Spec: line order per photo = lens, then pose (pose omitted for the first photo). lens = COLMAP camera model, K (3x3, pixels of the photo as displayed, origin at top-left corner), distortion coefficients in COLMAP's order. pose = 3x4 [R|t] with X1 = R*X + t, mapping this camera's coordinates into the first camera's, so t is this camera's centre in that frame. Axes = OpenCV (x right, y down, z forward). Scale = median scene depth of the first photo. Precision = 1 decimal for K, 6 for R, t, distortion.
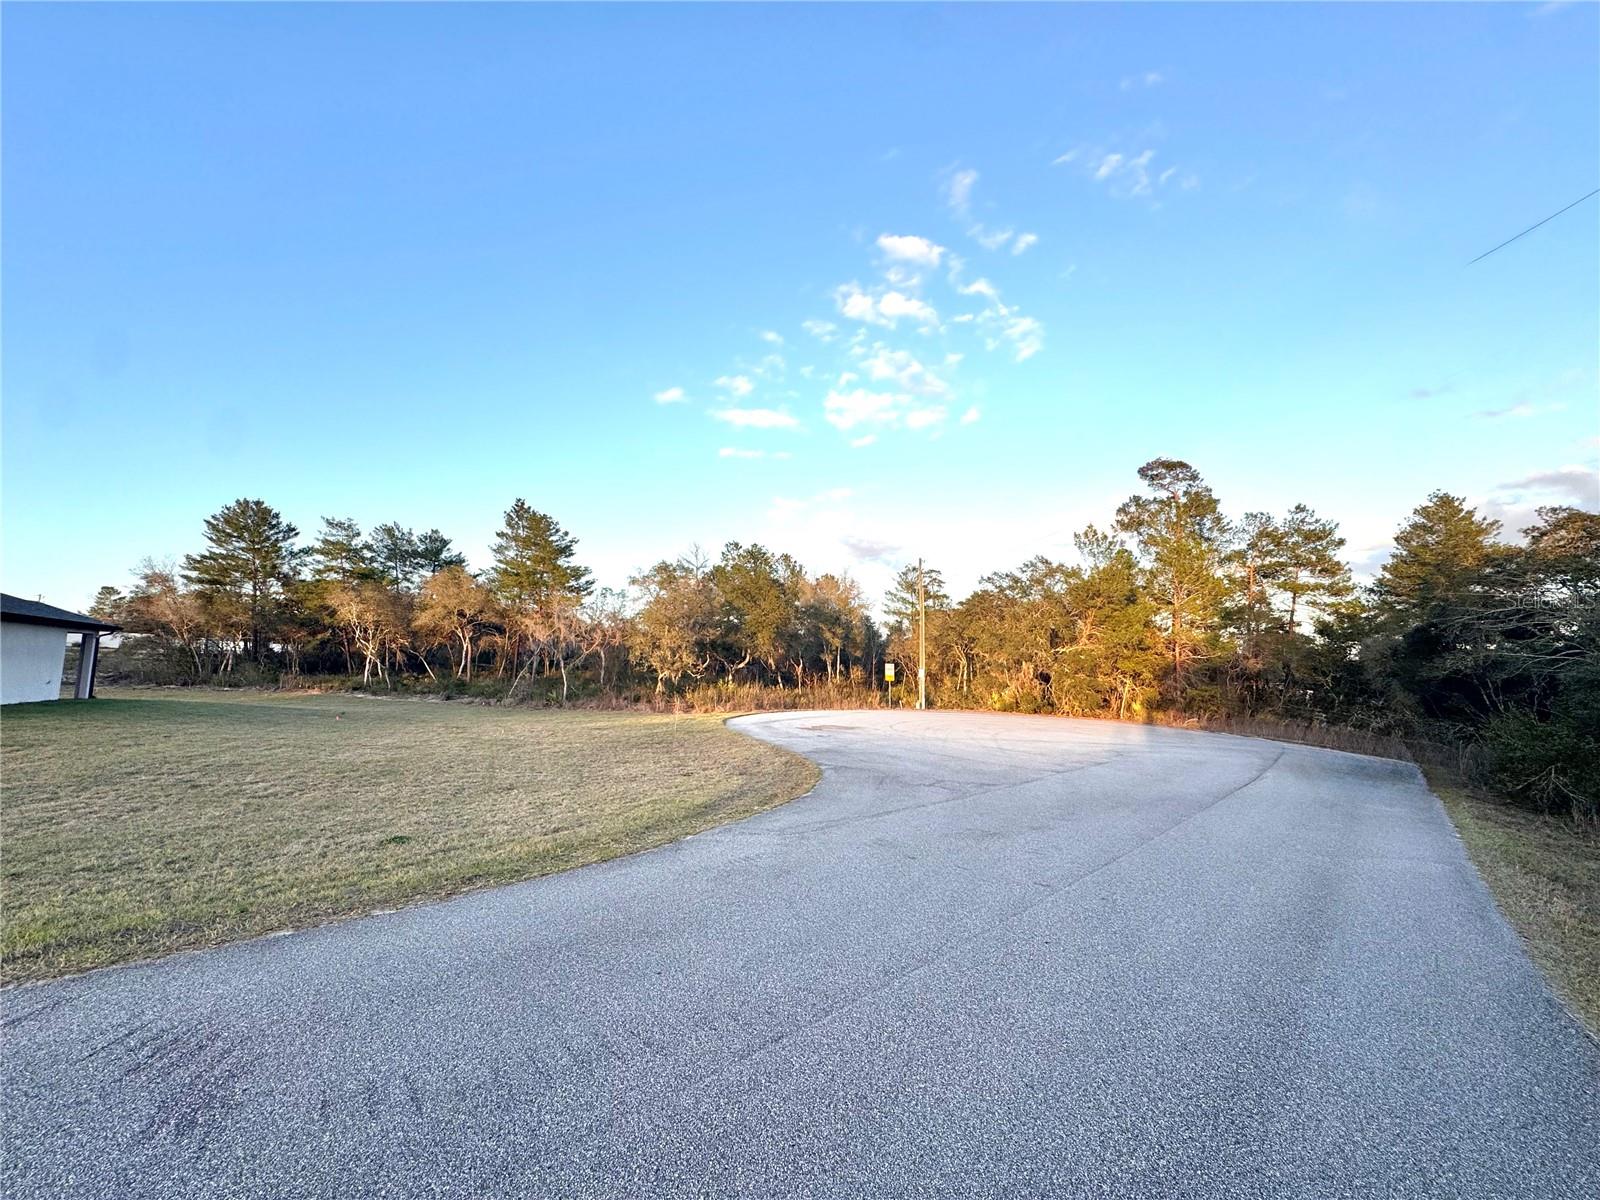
lens RADIAL K [[651.2, 0, 800.0], [0, 651.2, 600.0], [0, 0, 1]] dist [0.001007, 0.000056]
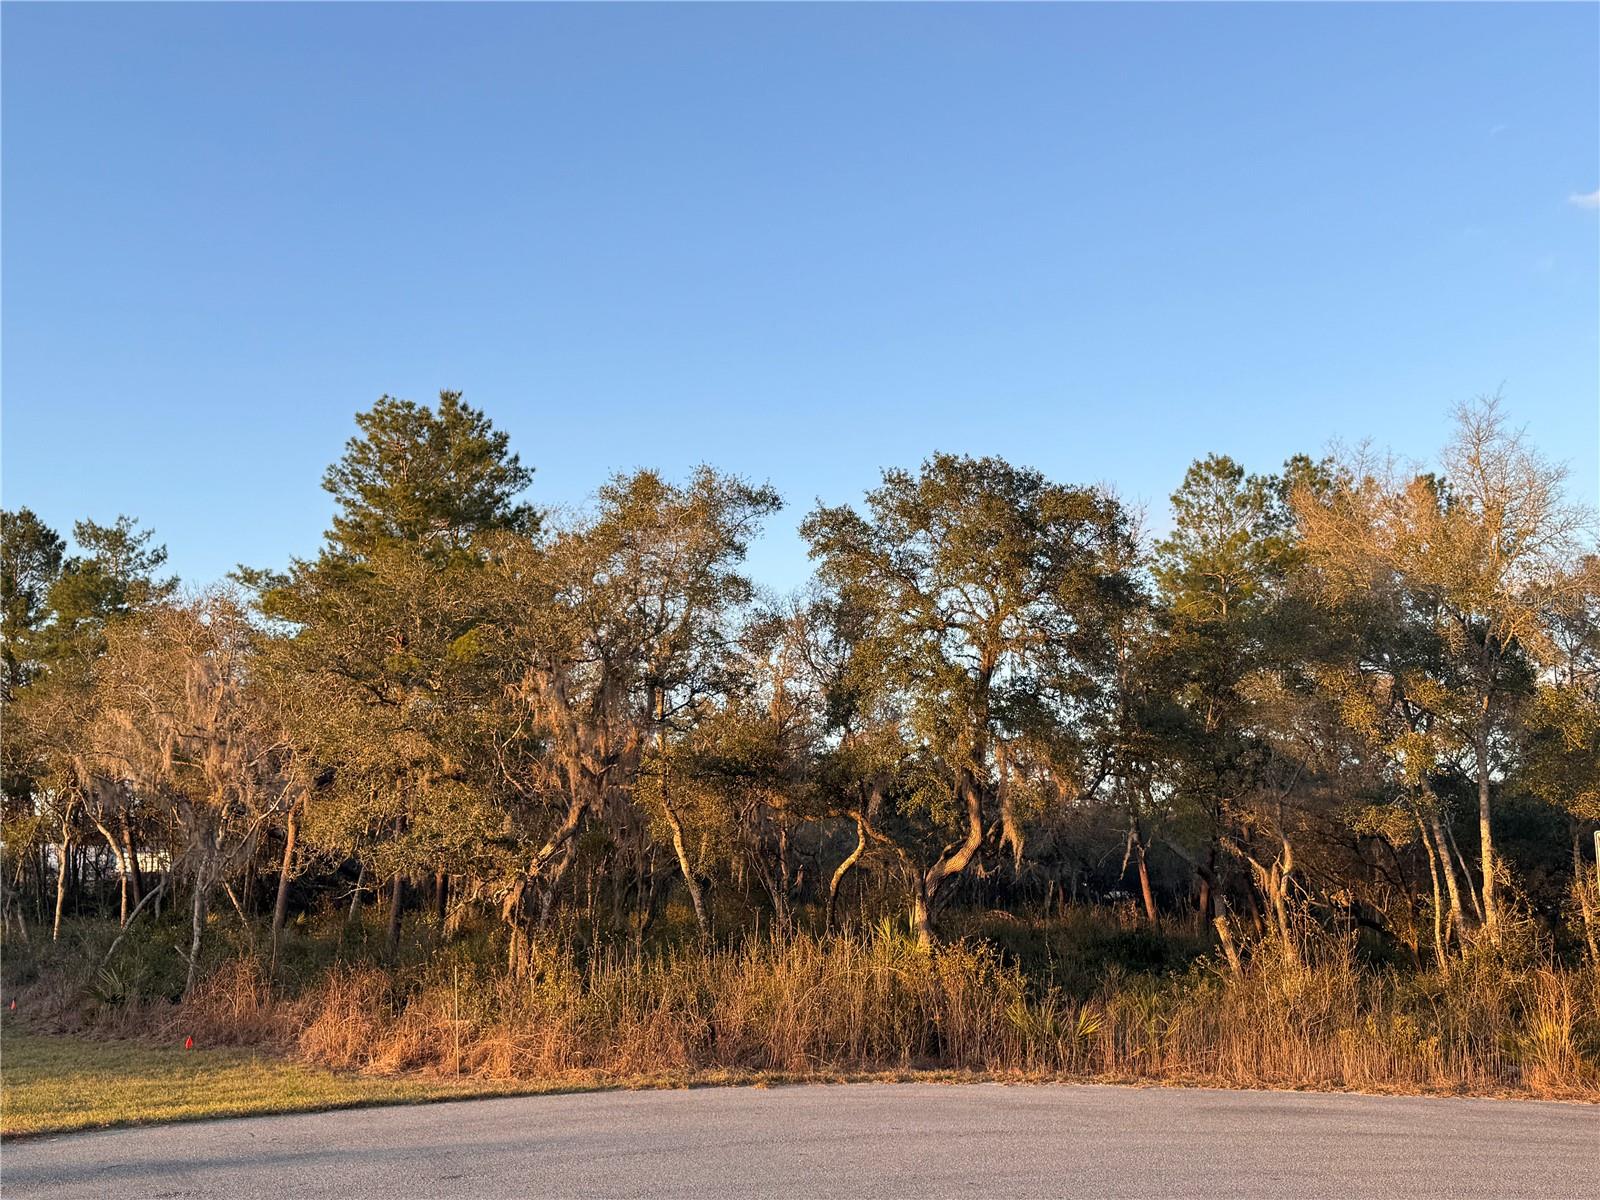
lens RADIAL K [[1580.3, 0, 800.0], [0, 1580.3, 600.0], [0, 0, 1]] dist [0.189071, -0.394605]
pose [[0.829499, -0.113979, -0.546754, 0.191529], [0.056717, 0.991085, -0.120559, 0.072431], [0.555621, 0.068993, 0.828568, 0.481415]]
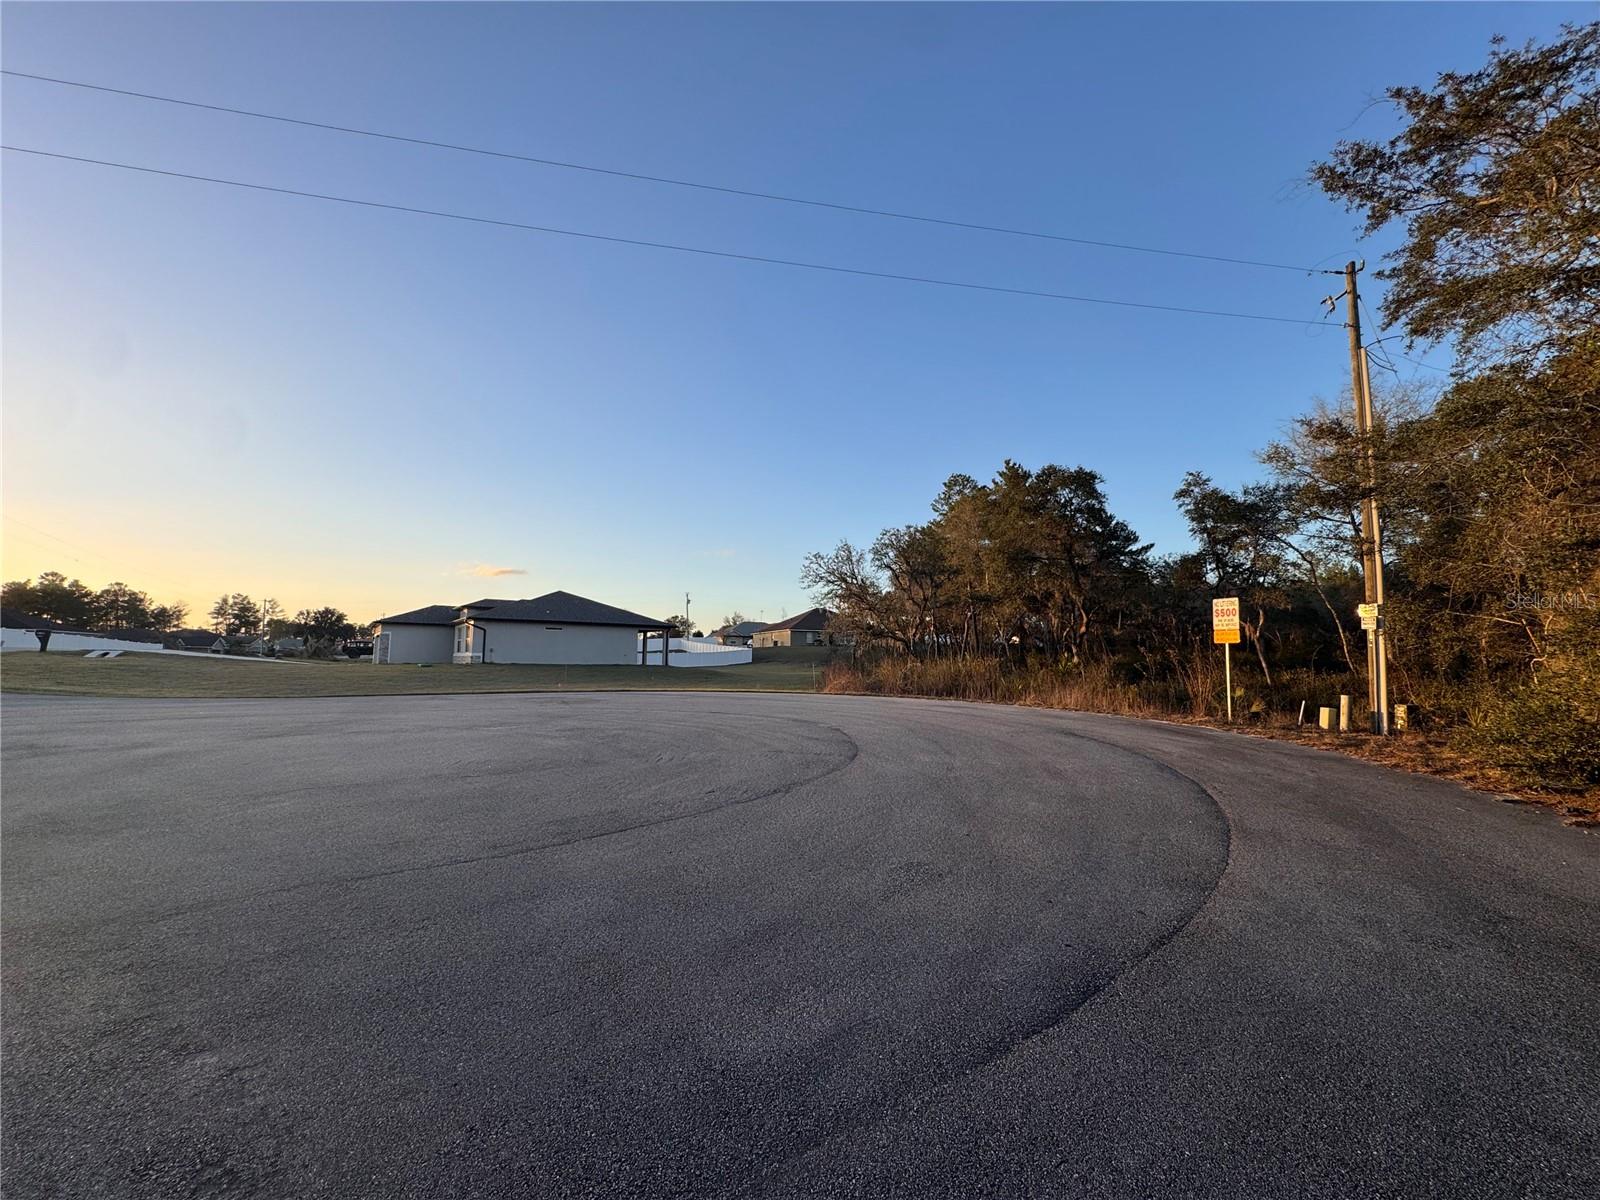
lens RADIAL K [[651.2, 0, 800.0], [0, 651.2, 600.0], [0, 0, 1]] dist [0.001007, 0.000056]
pose [[0.108135, -0.104378, -0.988641, 0.461477], [0.092366, 0.991226, -0.094548, 0.106832], [0.989836, -0.081092, 0.116828, 0.685558]]
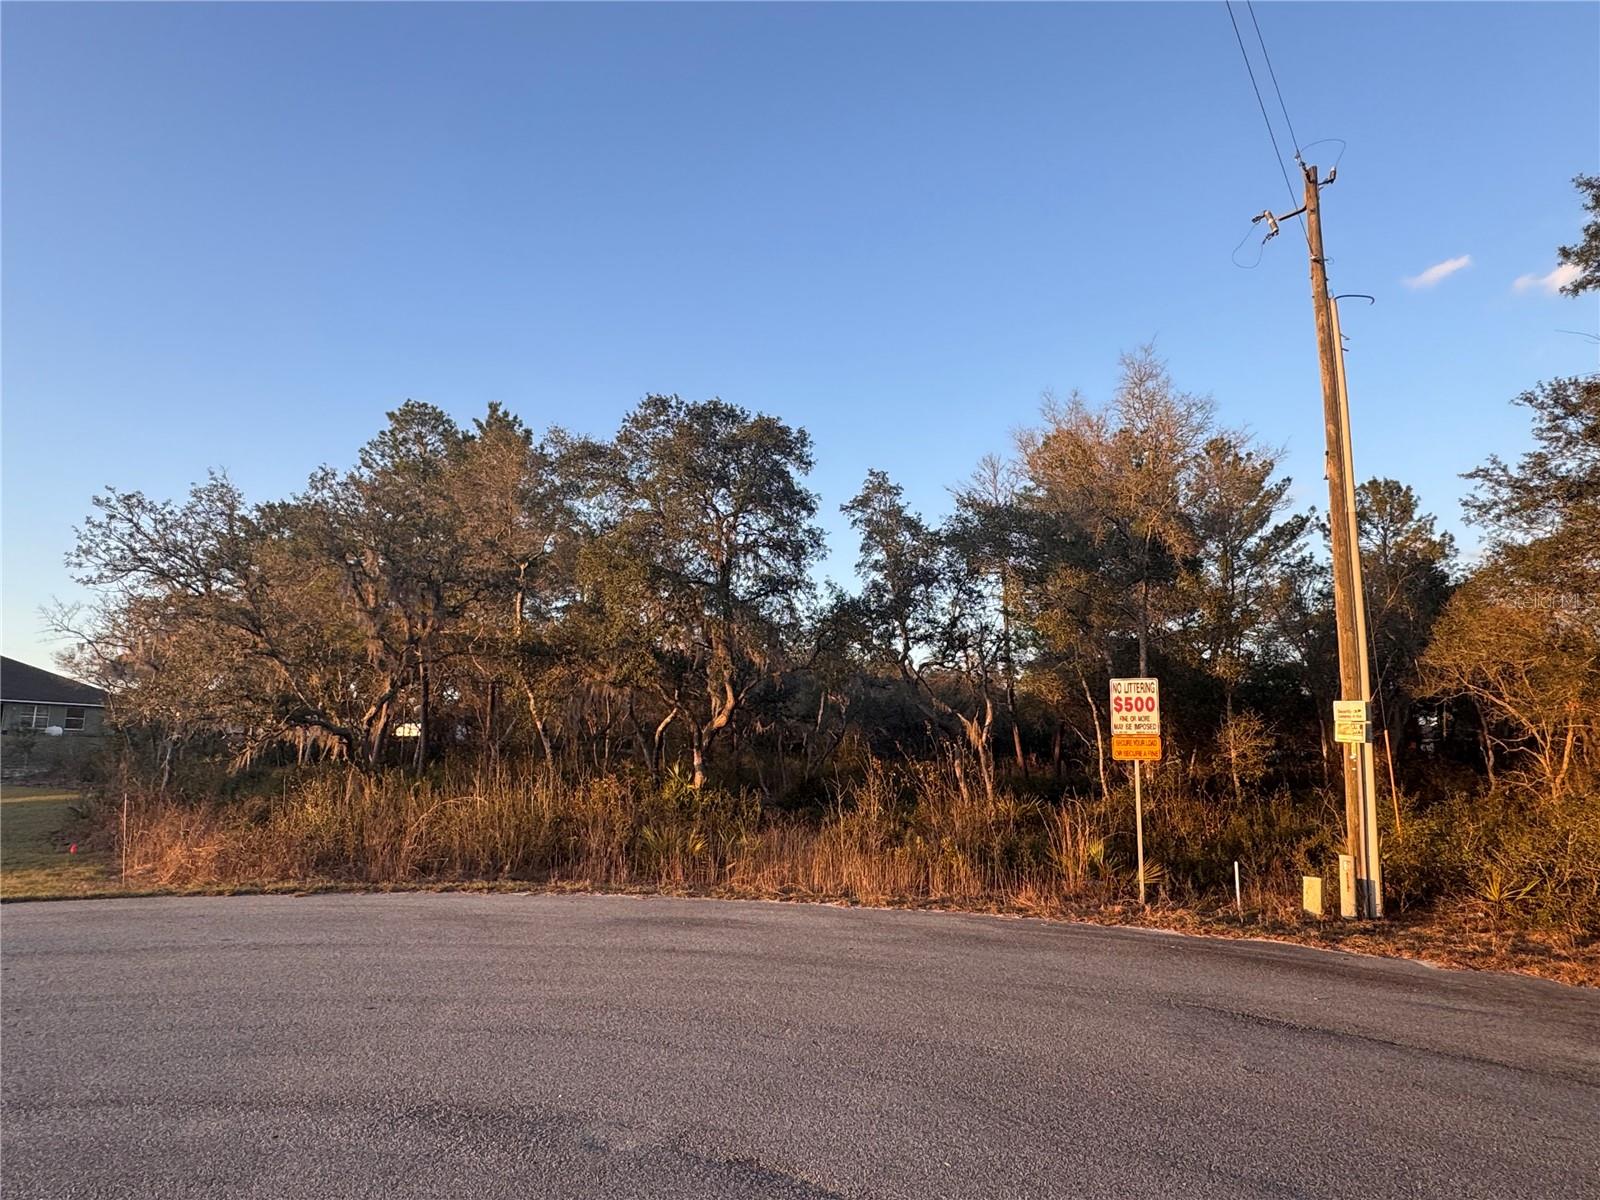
lens RADIAL K [[1019.7, 0, 800.0], [0, 1019.7, 600.0], [0, 0, 1]] dist [0.001470, 0.001075]
pose [[0.753321, -0.112855, -0.647897, 0.258894], [0.065752, 0.993155, -0.096542, 0.093337], [0.654358, 0.030127, 0.755585, 0.659101]]
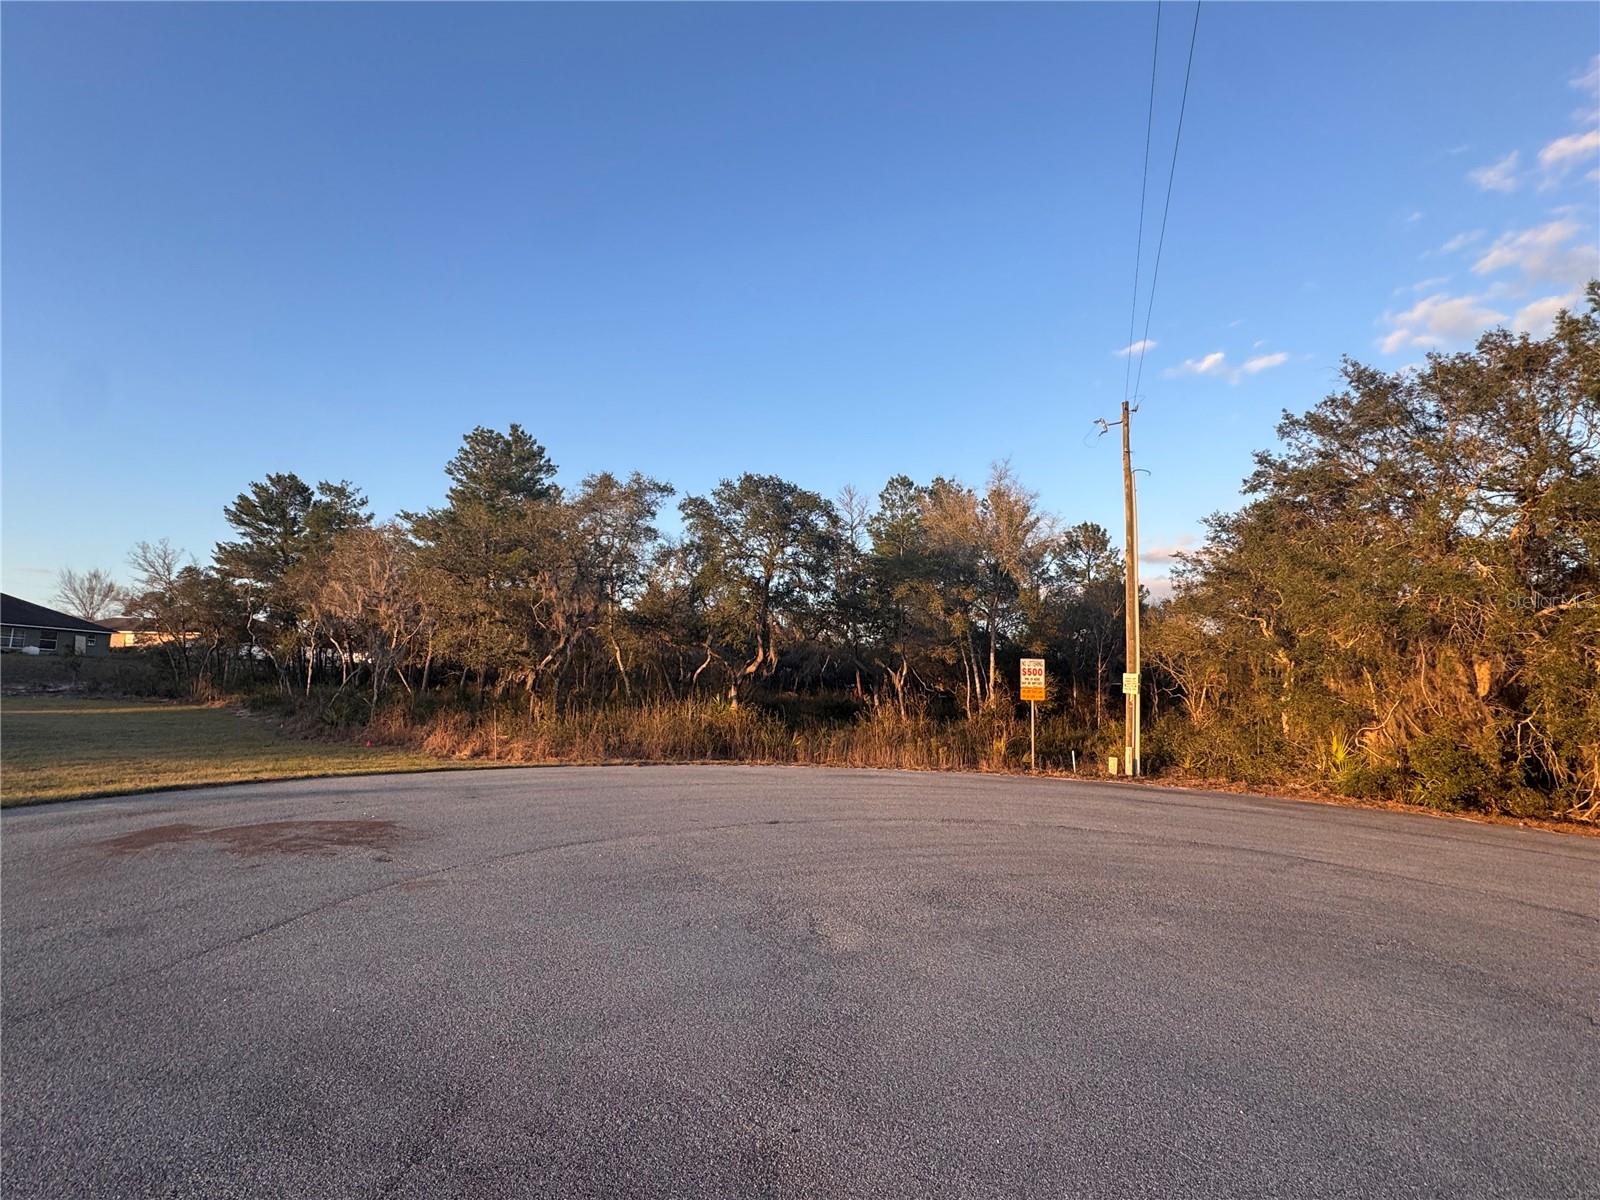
lens RADIAL K [[810.6, 0, 804.8], [0, 810.6, 604.4], [0, 0, 1]] dist [-0.001864, -0.000530]
pose [[0.888511, -0.041048, -0.457016, 0.234234], [0.029889, 0.999053, -0.031623, 0.072351], [0.457881, 0.014438, 0.888896, 0.464525]]
